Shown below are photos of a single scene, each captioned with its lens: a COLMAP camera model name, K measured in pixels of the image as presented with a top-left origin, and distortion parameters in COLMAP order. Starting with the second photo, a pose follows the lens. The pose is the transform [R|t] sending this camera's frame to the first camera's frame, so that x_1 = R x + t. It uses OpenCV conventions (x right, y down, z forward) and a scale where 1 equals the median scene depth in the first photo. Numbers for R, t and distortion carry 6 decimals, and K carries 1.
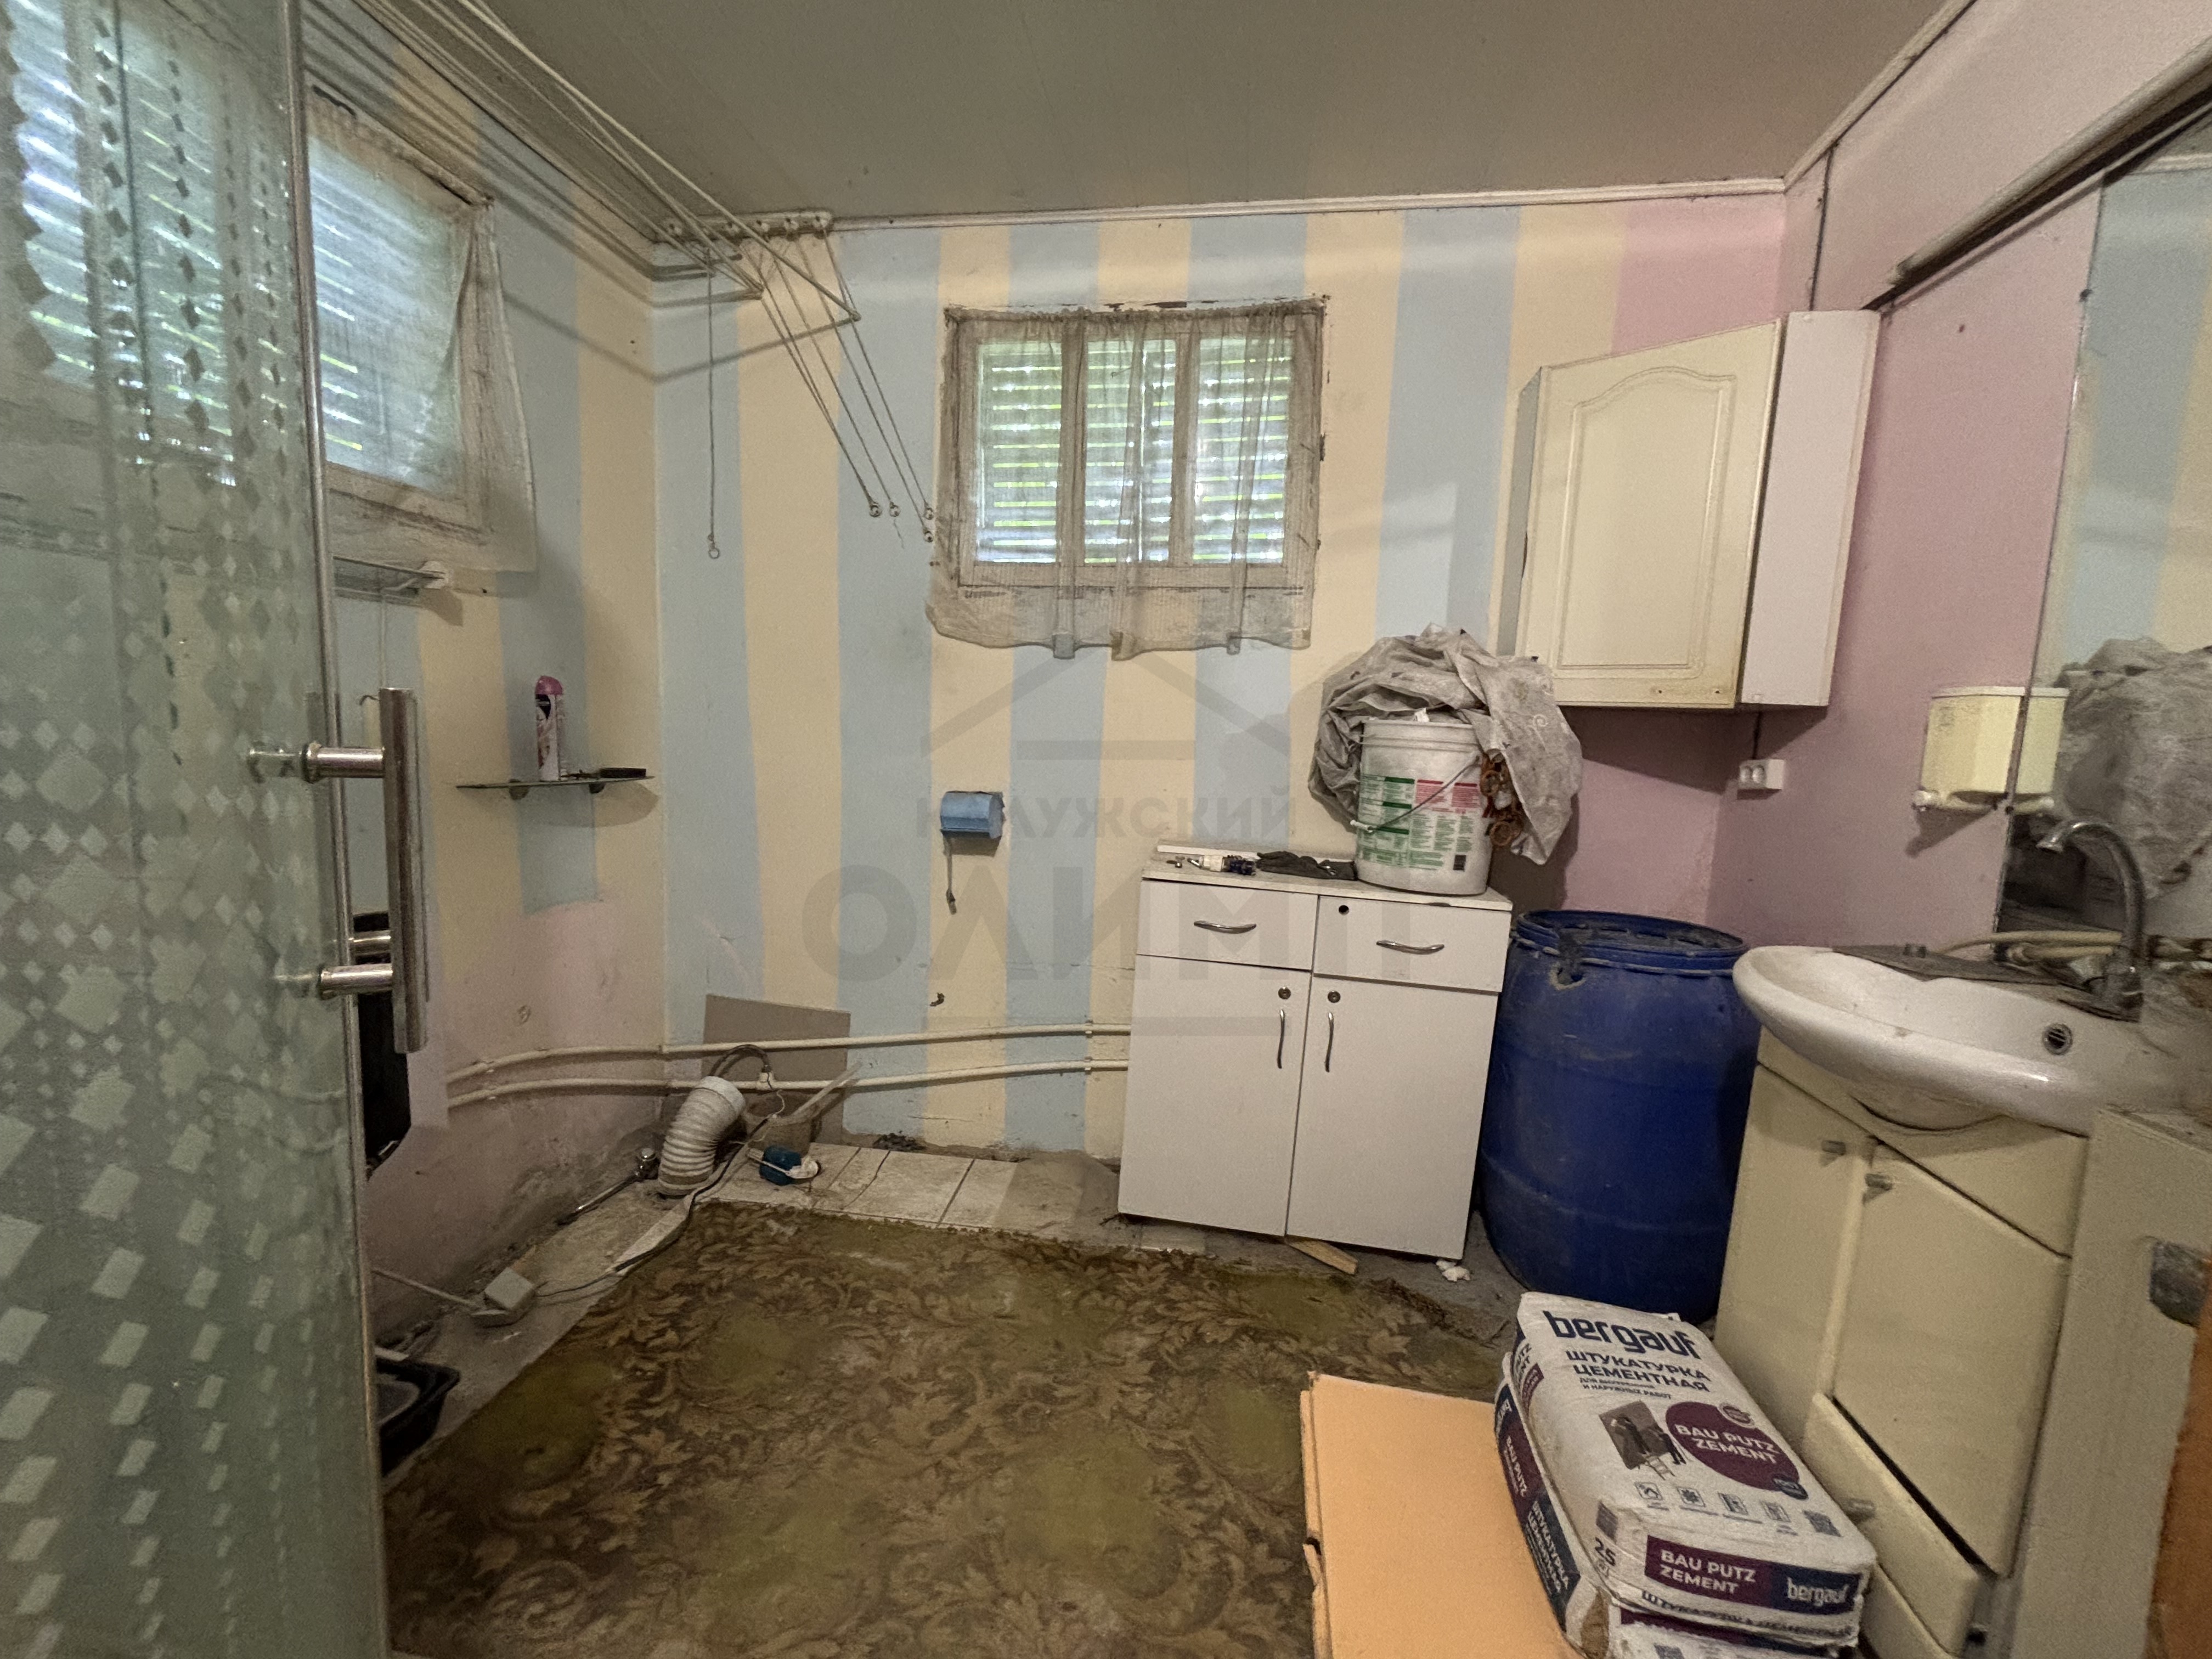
lens RADIAL K [[891.5, 0, 1101.6], [0, 891.5, 828.8], [0, 0, 1]] dist [0.003363, -0.000876]
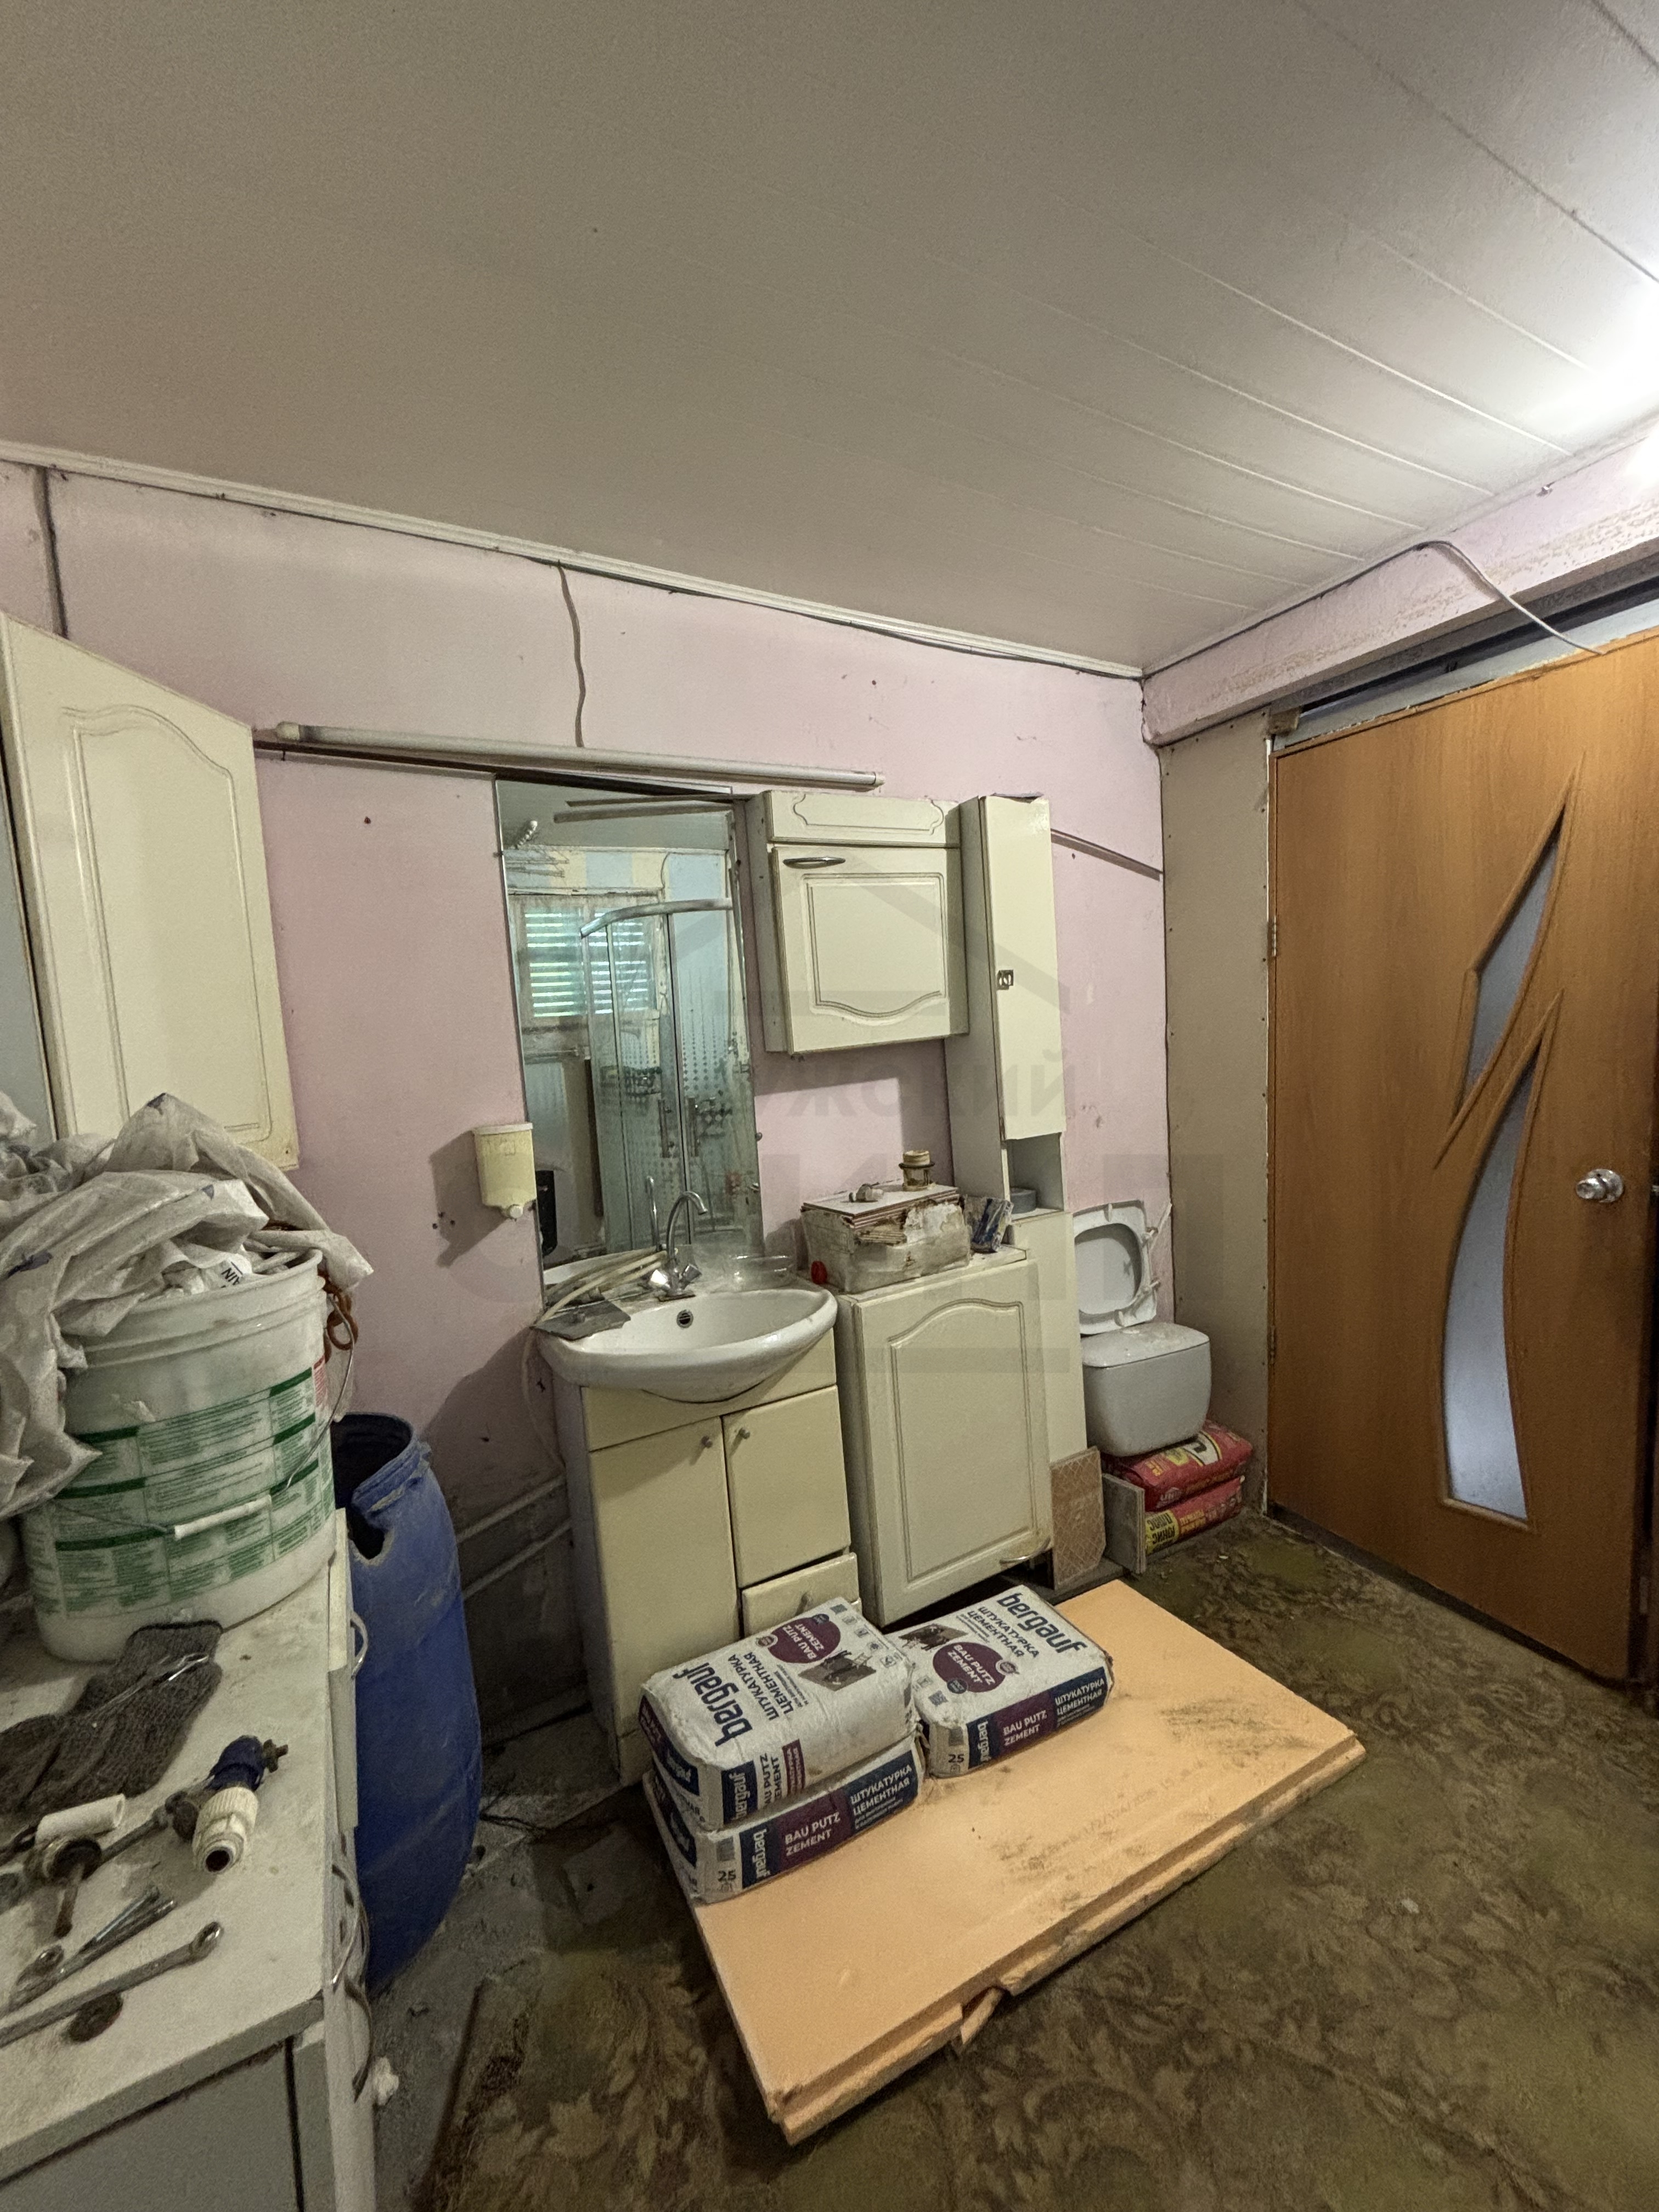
lens RADIAL K [[891.5, 0, 833.2], [0, 891.5, 1109.9], [0, 0, 1]] dist [0.003363, -0.000876]
pose [[-0.610976, -0.073348, 0.788244, -0.252211], [0.123355, 0.974716, 0.186314, -0.256366], [-0.781980, 0.211067, -0.586480, 0.975260]]
